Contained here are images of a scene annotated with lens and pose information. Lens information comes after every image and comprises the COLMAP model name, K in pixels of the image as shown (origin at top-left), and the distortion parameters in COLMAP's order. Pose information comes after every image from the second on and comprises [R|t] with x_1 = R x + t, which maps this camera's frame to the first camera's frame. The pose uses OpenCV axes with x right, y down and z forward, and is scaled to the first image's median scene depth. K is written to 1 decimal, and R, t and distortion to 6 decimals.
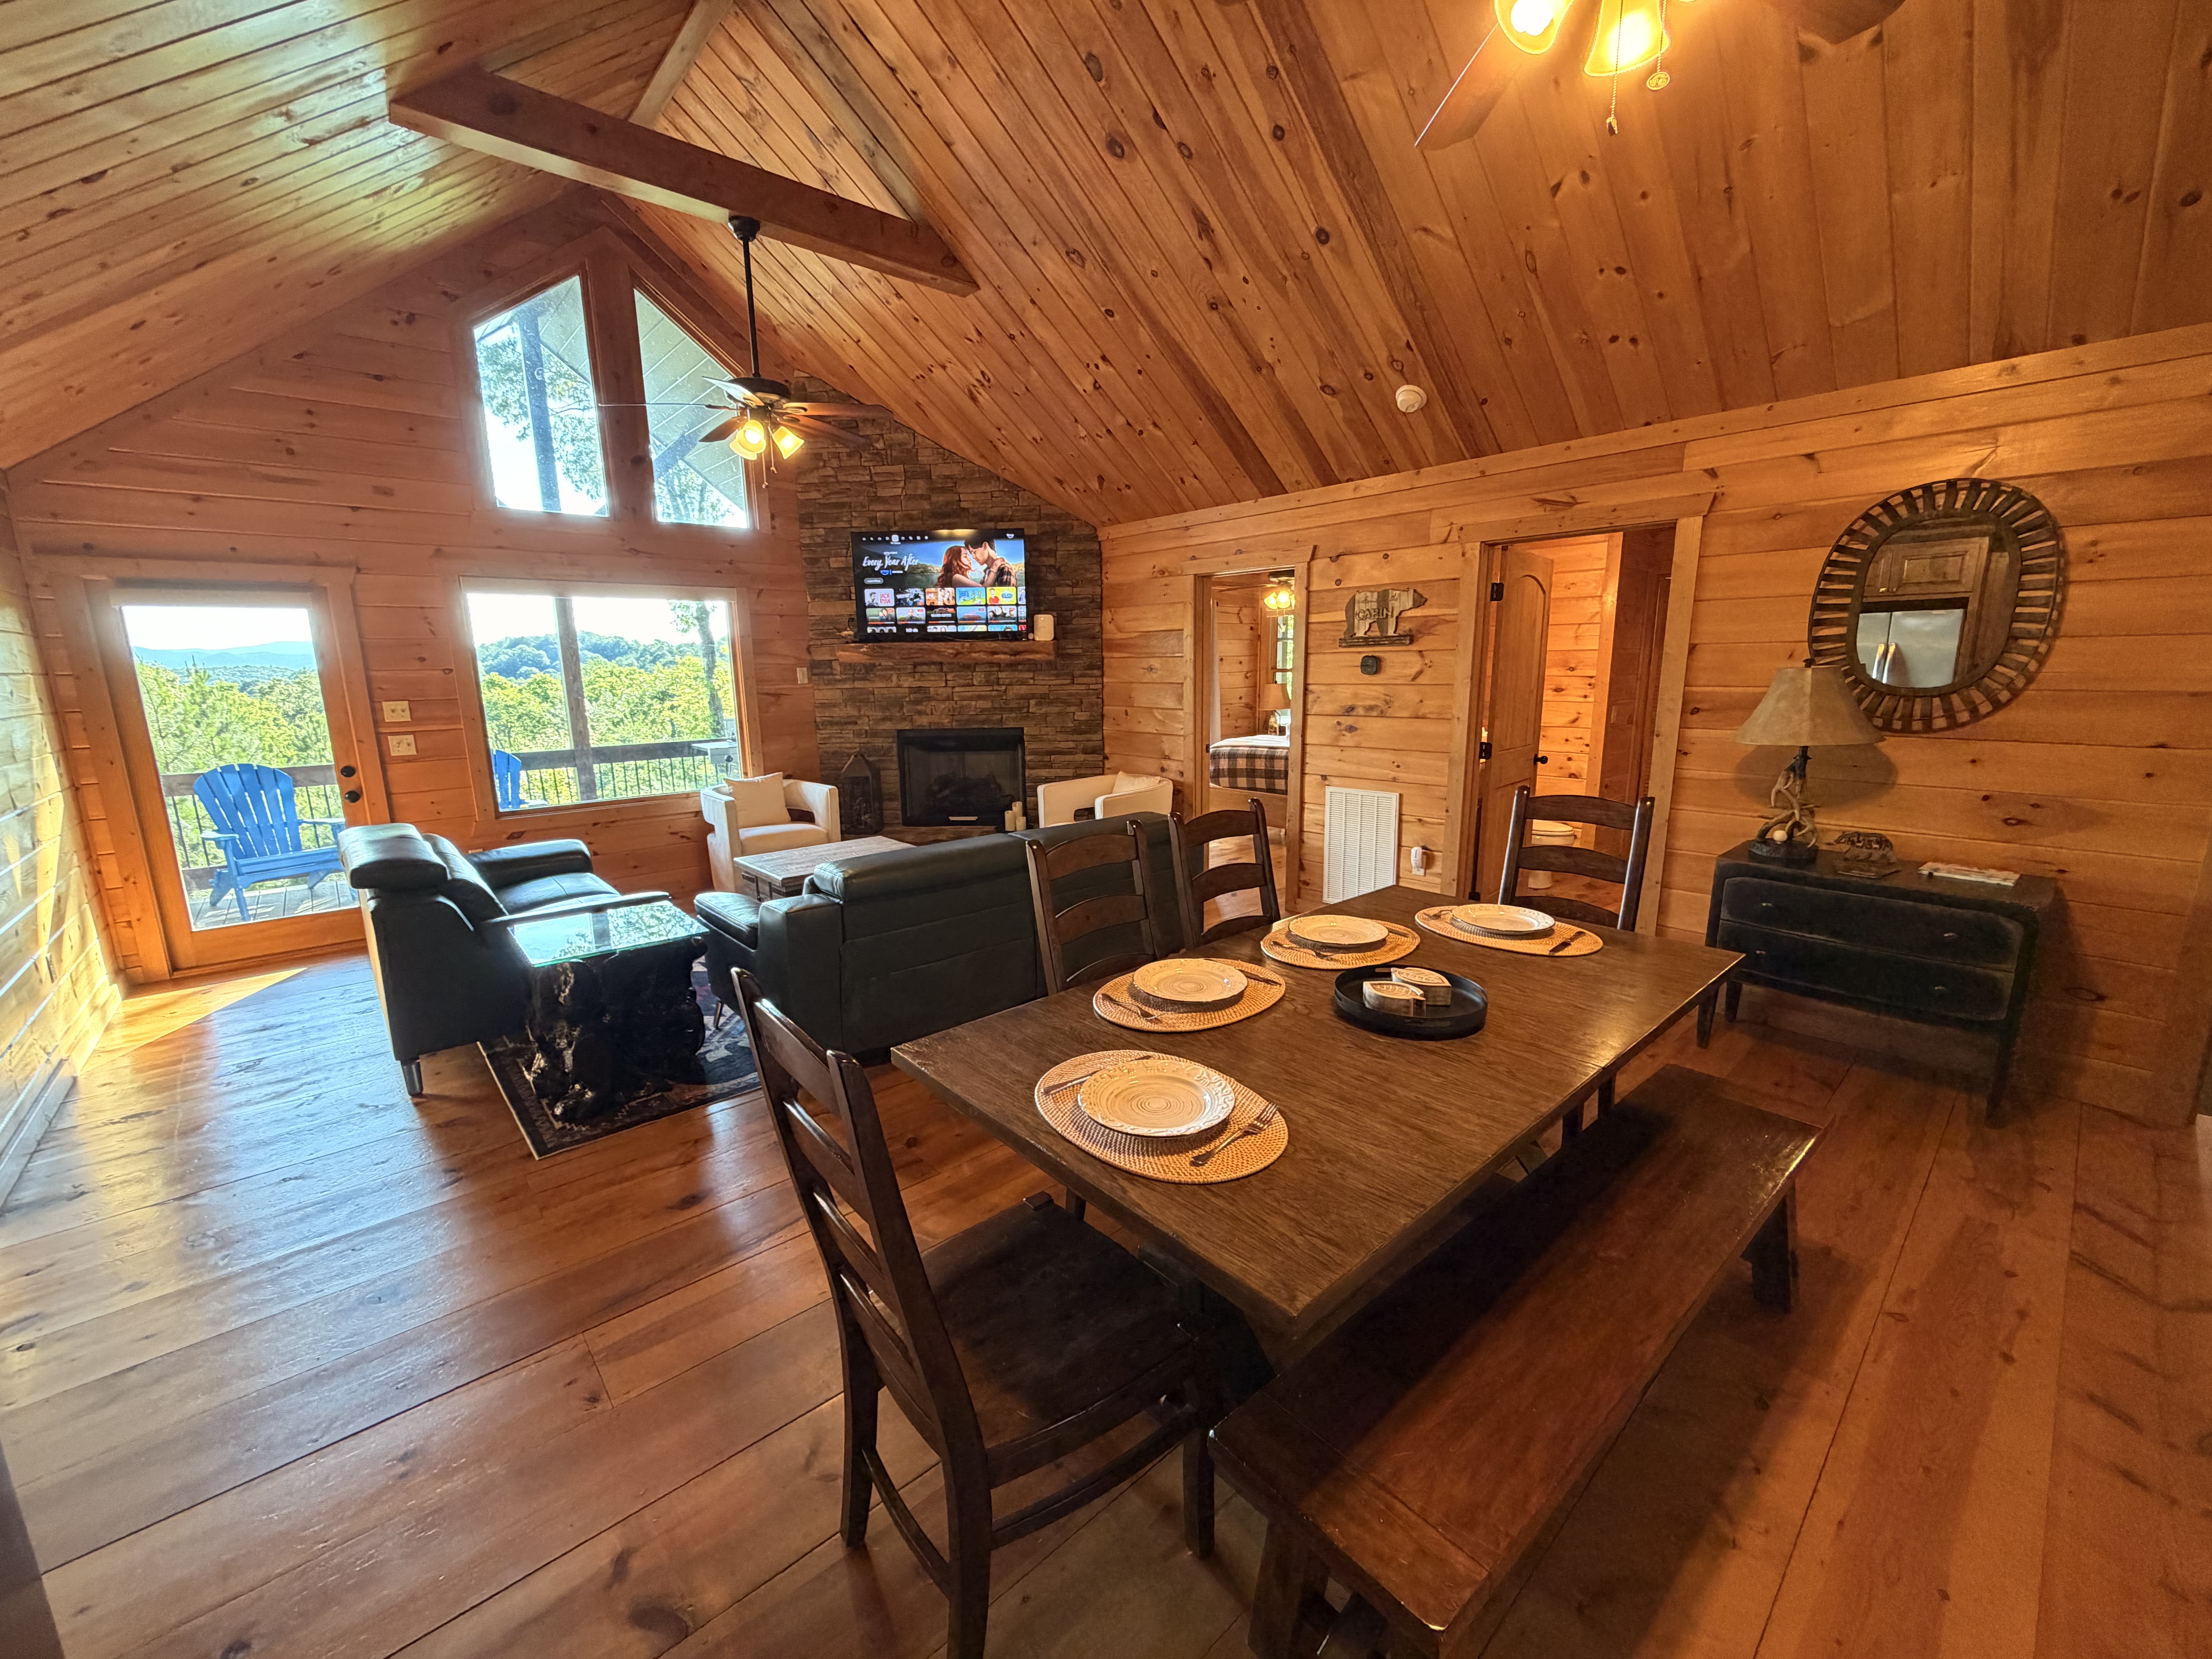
lens RADIAL K [[884.4, 0, 1101.2], [0, 884.4, 833.4], [0, 0, 1]] dist [-0.000343, 0.000251]
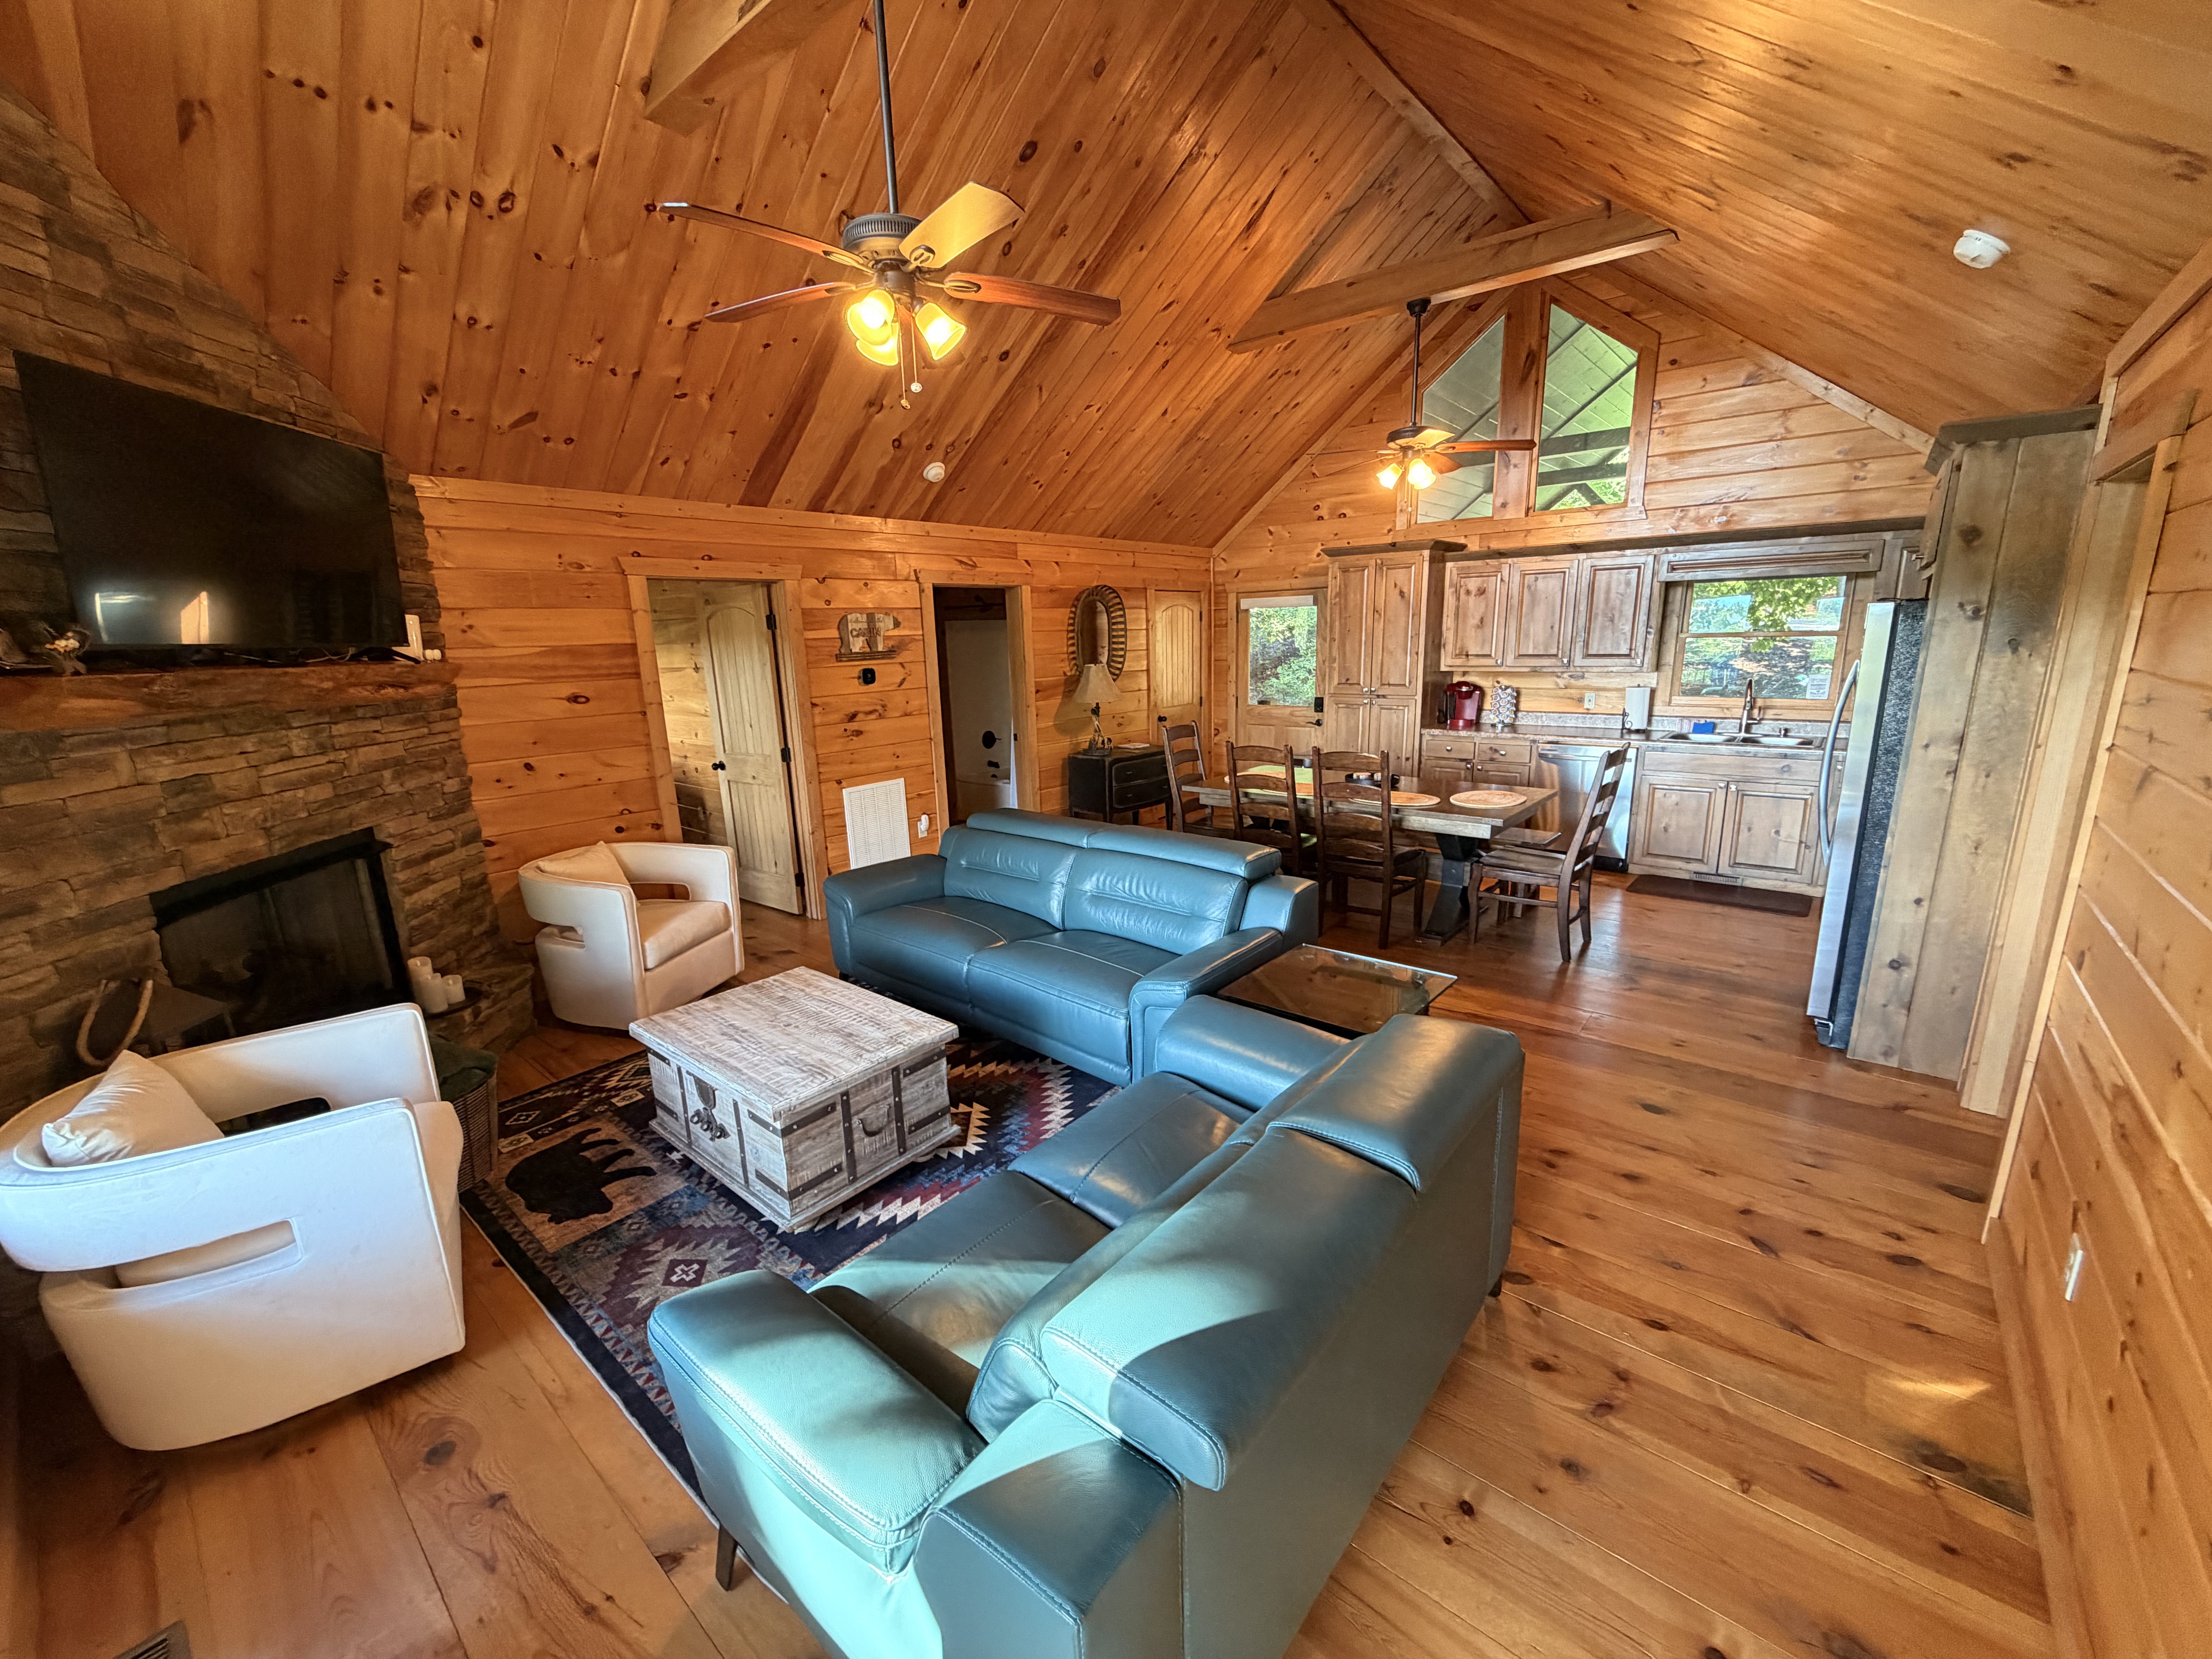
lens RADIAL K [[884.4, 0, 1101.2], [0, 884.4, 833.4], [0, 0, 1]] dist [-0.000343, 0.000251]
pose [[-0.142198, -0.201090, 0.969197, -0.914093], [0.219043, 0.948479, 0.228929, -0.192619], [-0.965298, 0.244849, -0.090824, 0.857100]]
